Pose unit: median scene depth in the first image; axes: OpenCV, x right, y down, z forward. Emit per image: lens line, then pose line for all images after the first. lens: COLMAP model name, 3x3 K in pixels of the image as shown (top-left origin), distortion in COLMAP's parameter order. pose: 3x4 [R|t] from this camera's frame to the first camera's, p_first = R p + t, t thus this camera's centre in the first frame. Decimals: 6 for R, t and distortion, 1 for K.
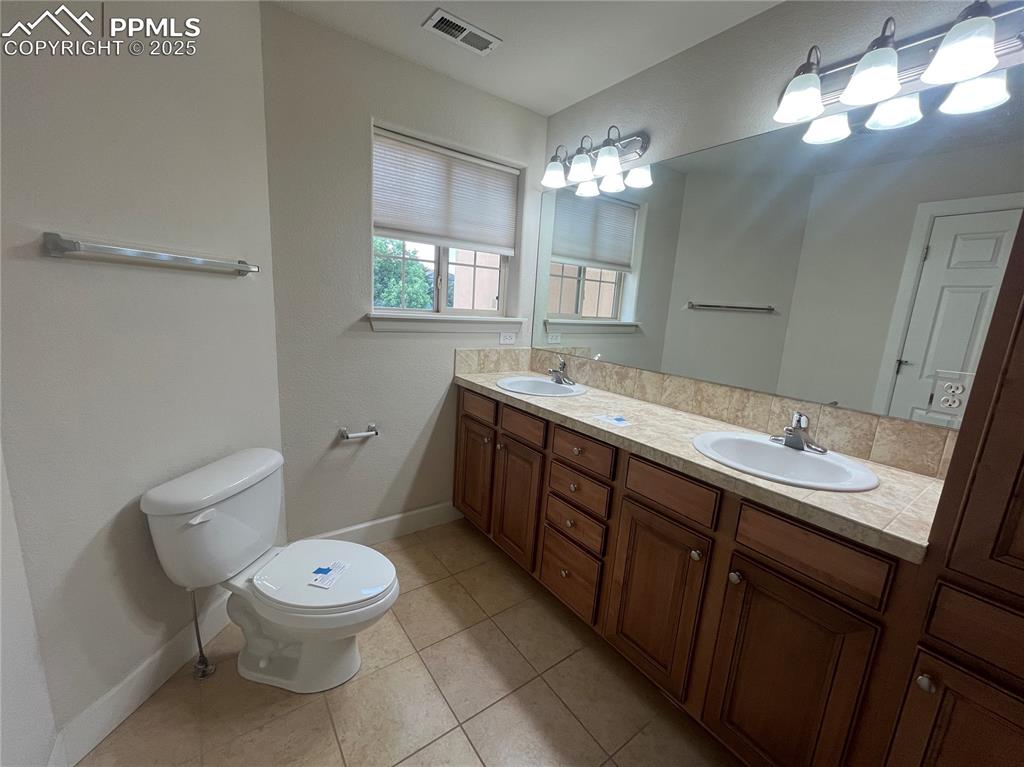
lens RADIAL K [[411.4, 0, 511.4], [0, 411.4, 382.4], [0, 0, 1]] dist [-0.009019, 0.001450]
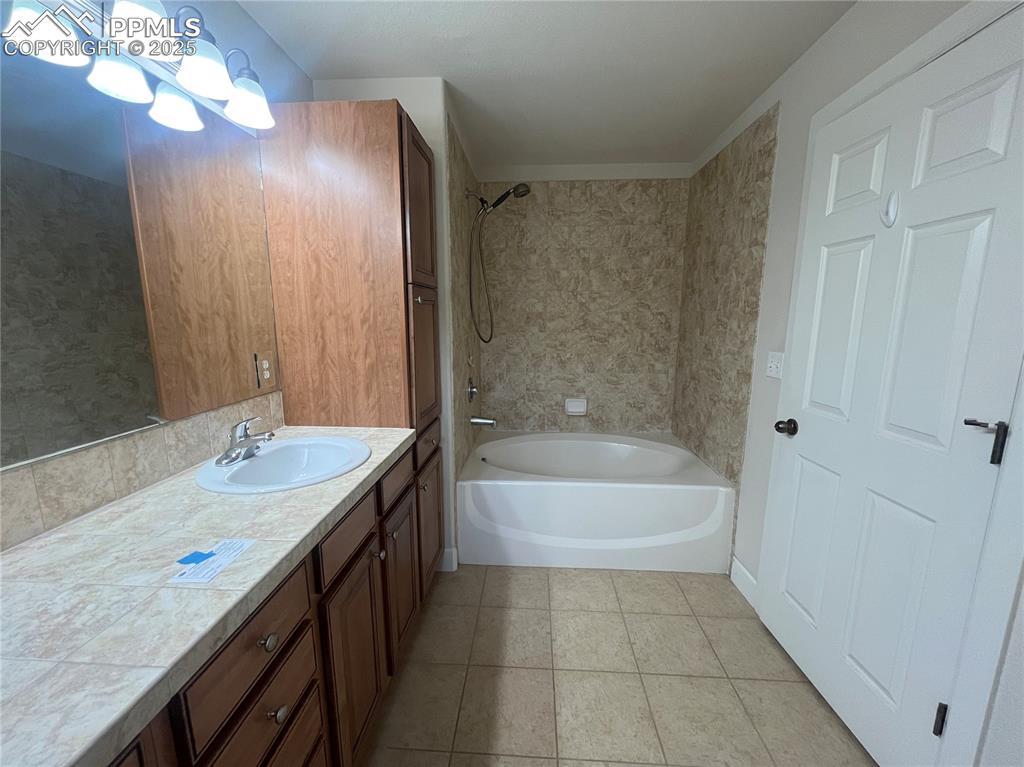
lens RADIAL K [[411.4, 0, 510.5], [0, 411.4, 385.0], [0, 0, 1]] dist [-0.009019, 0.001450]
pose [[-0.771325, -0.172371, 0.612655, -0.283144], [0.066522, 0.935518, 0.346959, -0.242433], [-0.632955, 0.308373, -0.710122, 1.044089]]
